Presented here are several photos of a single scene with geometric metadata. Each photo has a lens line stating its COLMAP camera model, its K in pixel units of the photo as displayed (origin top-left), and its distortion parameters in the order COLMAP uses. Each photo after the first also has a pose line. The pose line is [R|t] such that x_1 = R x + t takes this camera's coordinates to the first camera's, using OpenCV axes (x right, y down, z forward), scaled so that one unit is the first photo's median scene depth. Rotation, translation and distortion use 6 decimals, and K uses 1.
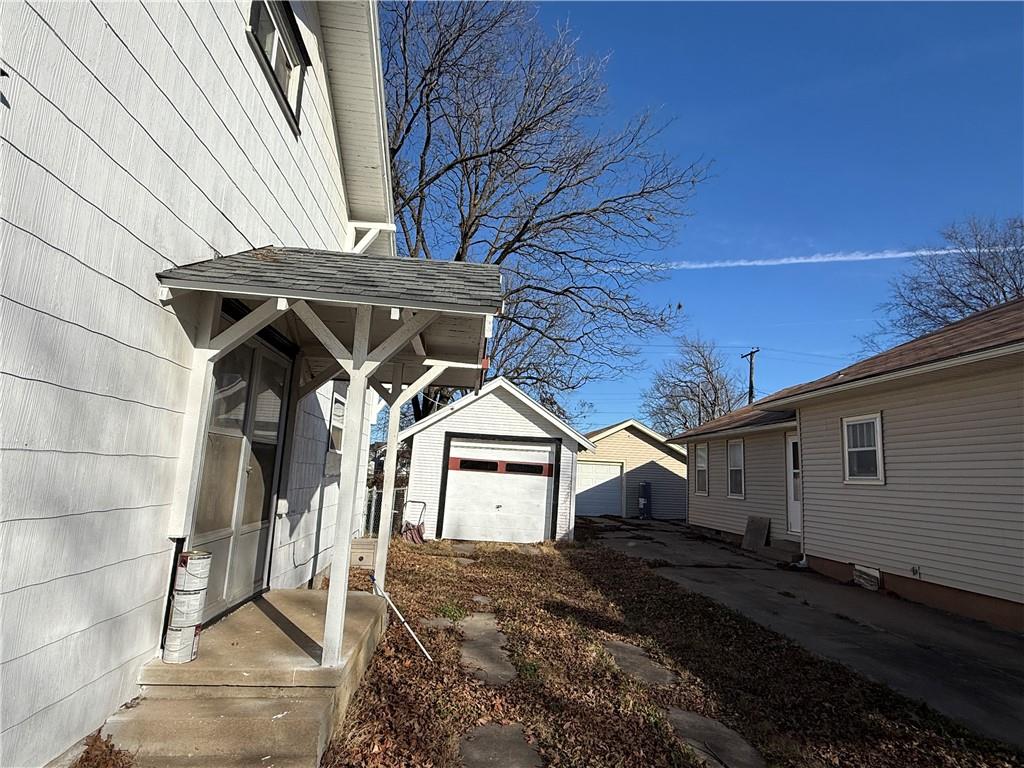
lens RADIAL K [[531.6, 0, 512.7], [0, 531.6, 390.8], [0, 0, 1]] dist [0.000966, -0.001733]
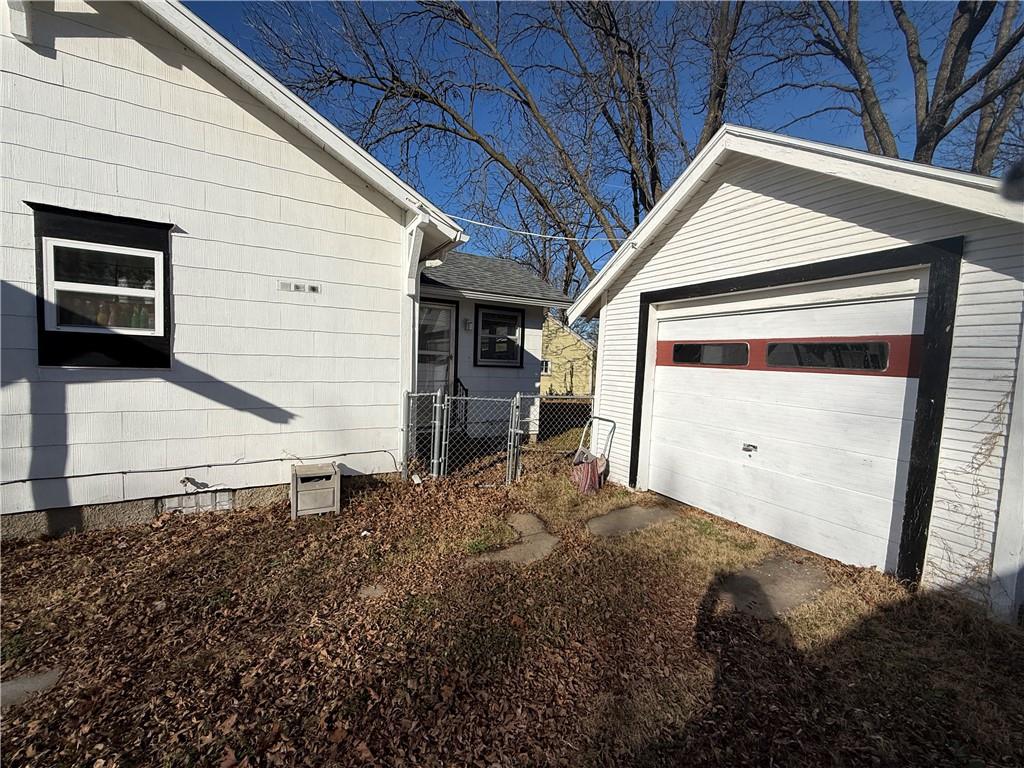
lens RADIAL K [[404.6, 0, 512.9], [0, 404.6, 386.5], [0, 0, 1]] dist [-0.002025, 0.000293]
pose [[0.415186, 0.013867, -0.909631, 0.208072], [0.132829, 0.988244, 0.075693, 0.133627], [0.899987, -0.152252, 0.408463, 0.783679]]
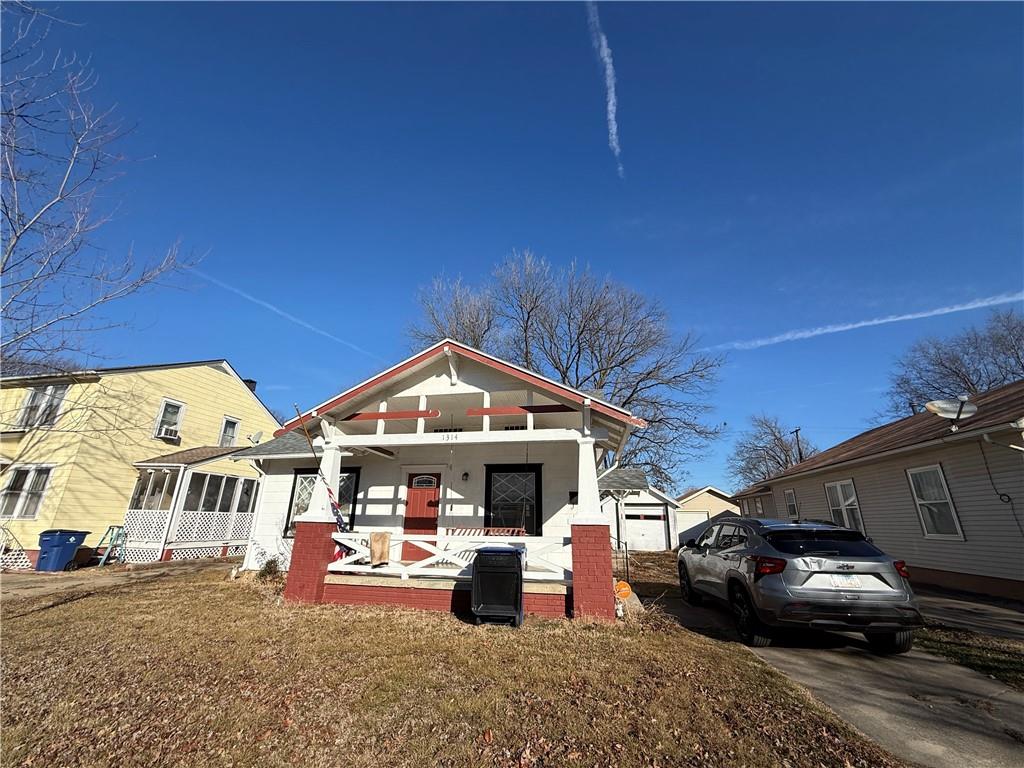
lens RADIAL K [[404.6, 0, 512.6], [0, 404.6, 385.2], [0, 0, 1]] dist [-0.002025, 0.000293]
pose [[0.960848, -0.122705, -0.248422, -0.061684], [0.076636, 0.979308, -0.187304, -0.151071], [0.266265, 0.160933, 0.950370, -1.043436]]
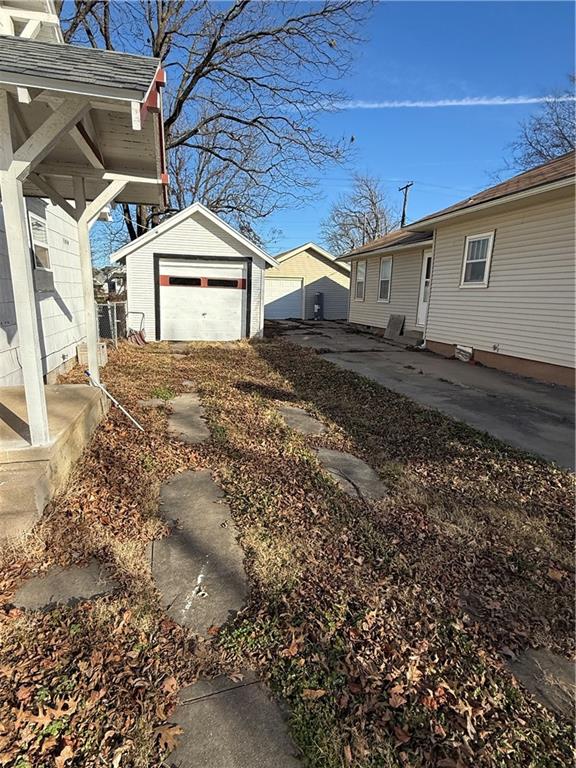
lens RADIAL K [[398.7, 0, 283.7], [0, 398.7, 383.3], [0, 0, 1]] dist [0.000966, -0.001733]
pose [[0.988794, -0.058756, 0.137236, 0.023875], [0.002817, 0.926468, 0.376363, 0.013721], [-0.149258, -0.371759, 0.916252, 0.039475]]
